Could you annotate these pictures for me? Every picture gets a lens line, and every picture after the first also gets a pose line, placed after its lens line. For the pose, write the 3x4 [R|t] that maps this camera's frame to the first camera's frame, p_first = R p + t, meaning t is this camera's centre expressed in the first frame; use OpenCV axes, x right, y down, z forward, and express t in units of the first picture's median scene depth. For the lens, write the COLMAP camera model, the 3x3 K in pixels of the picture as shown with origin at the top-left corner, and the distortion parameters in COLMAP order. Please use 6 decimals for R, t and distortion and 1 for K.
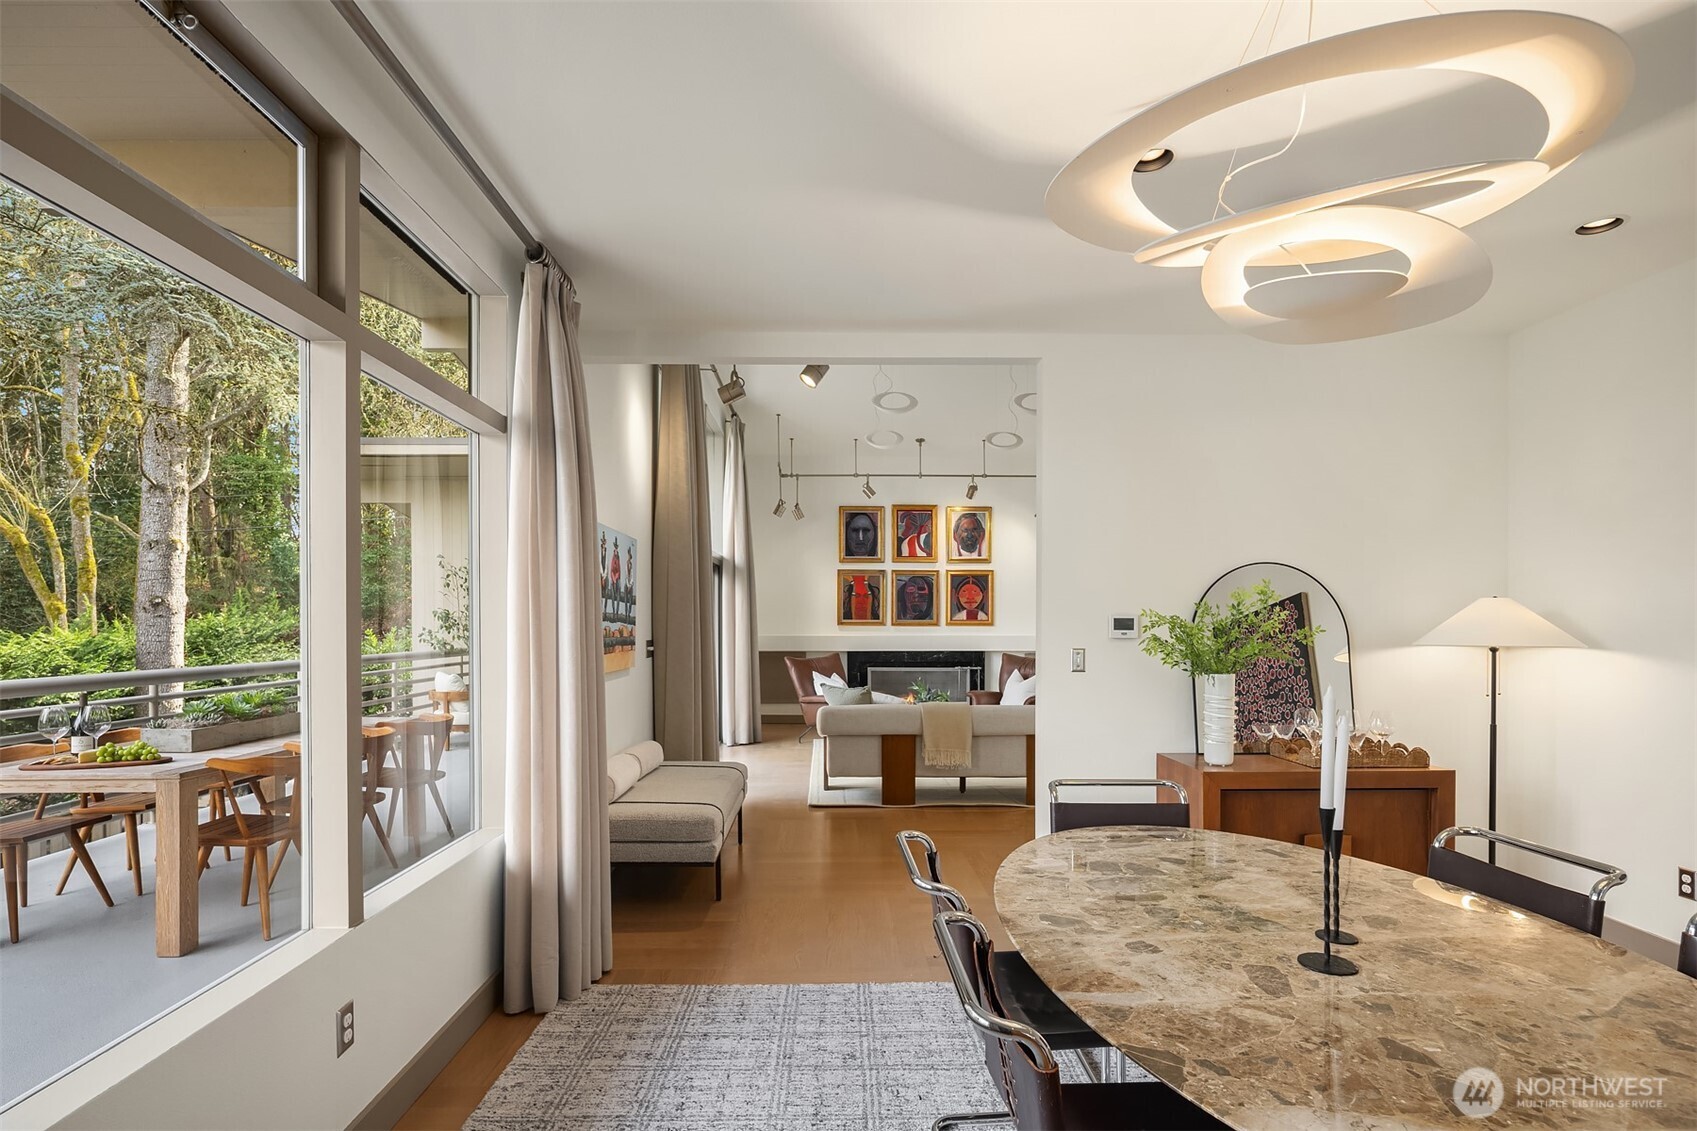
lens RADIAL K [[826.3, 0, 847.6], [0, 826.3, 634.4], [0, 0, 1]] dist [-0.000820, -0.000174]
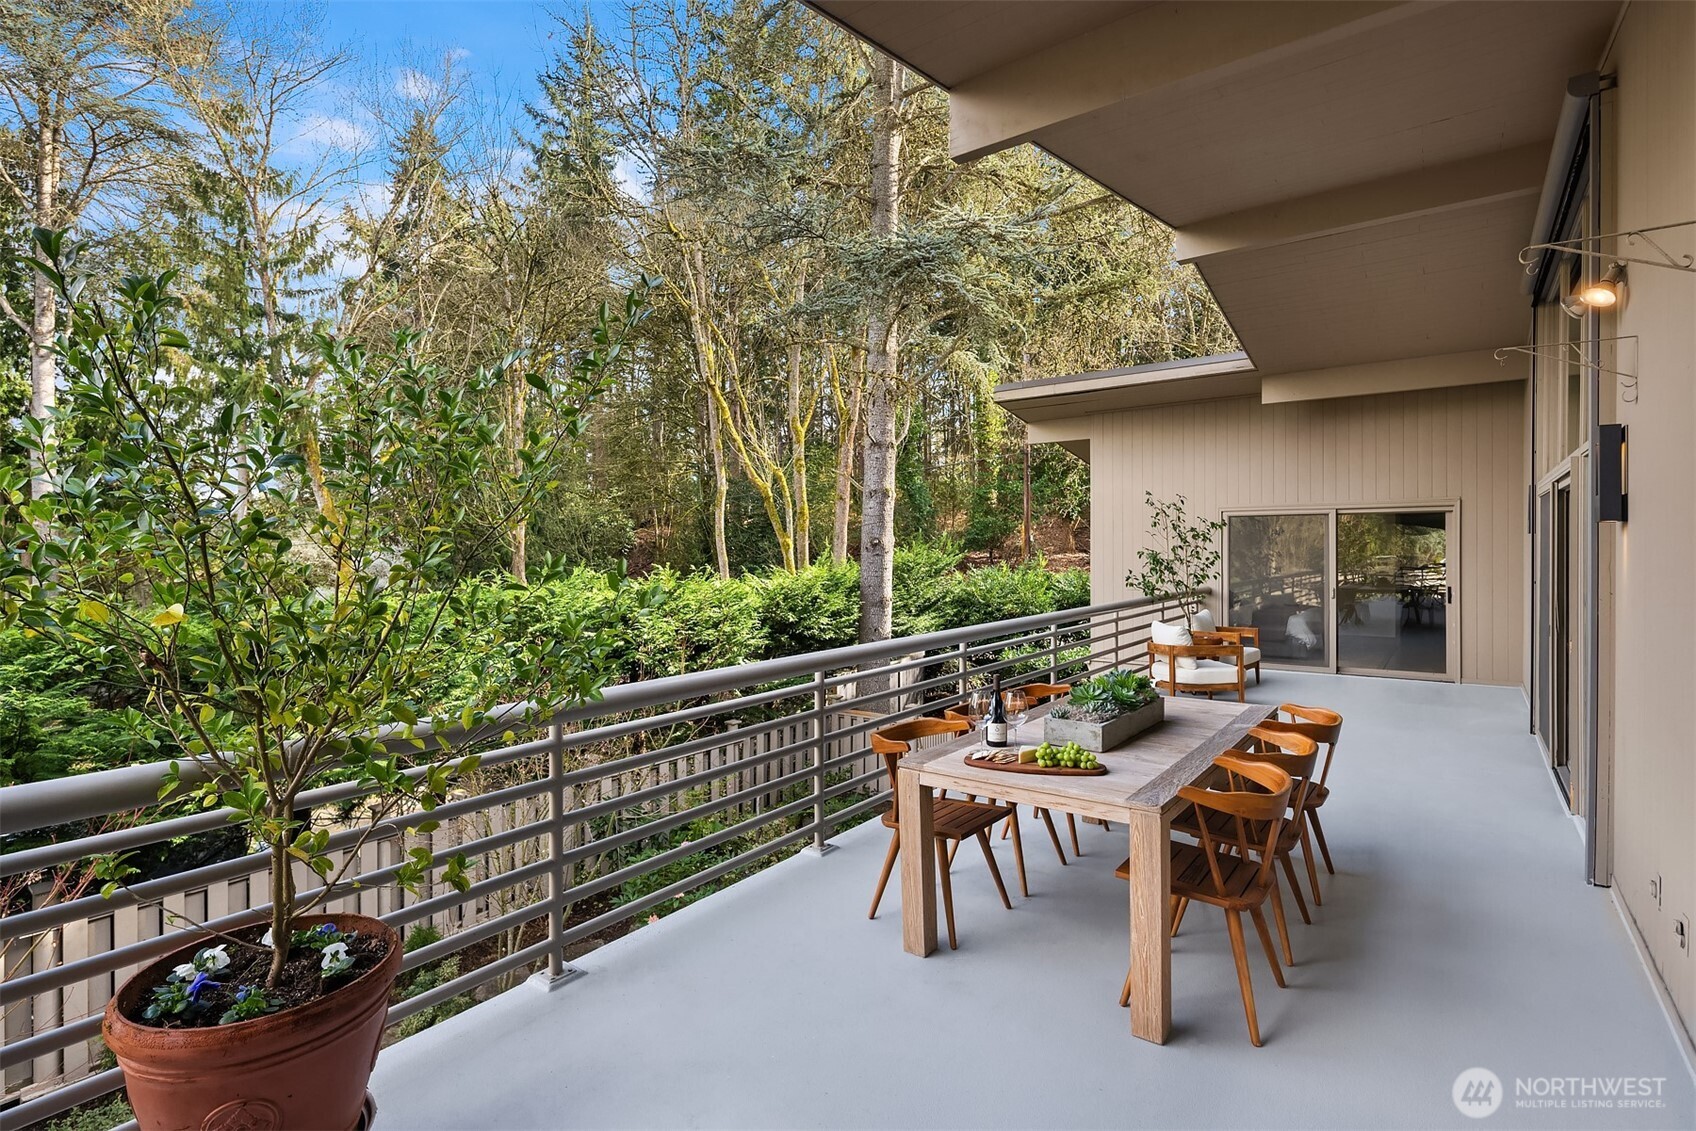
lens RADIAL K [[822.1, 0, 846.4], [0, 822.1, 554.2], [0, 0, 1]] dist [0.000976, 0.000010]
pose [[0.788909, -0.001107, -0.614509, -0.153099], [-0.002491, 0.999984, -0.005000, -0.016797], [0.614505, 0.005475, 0.788894, 0.057748]]
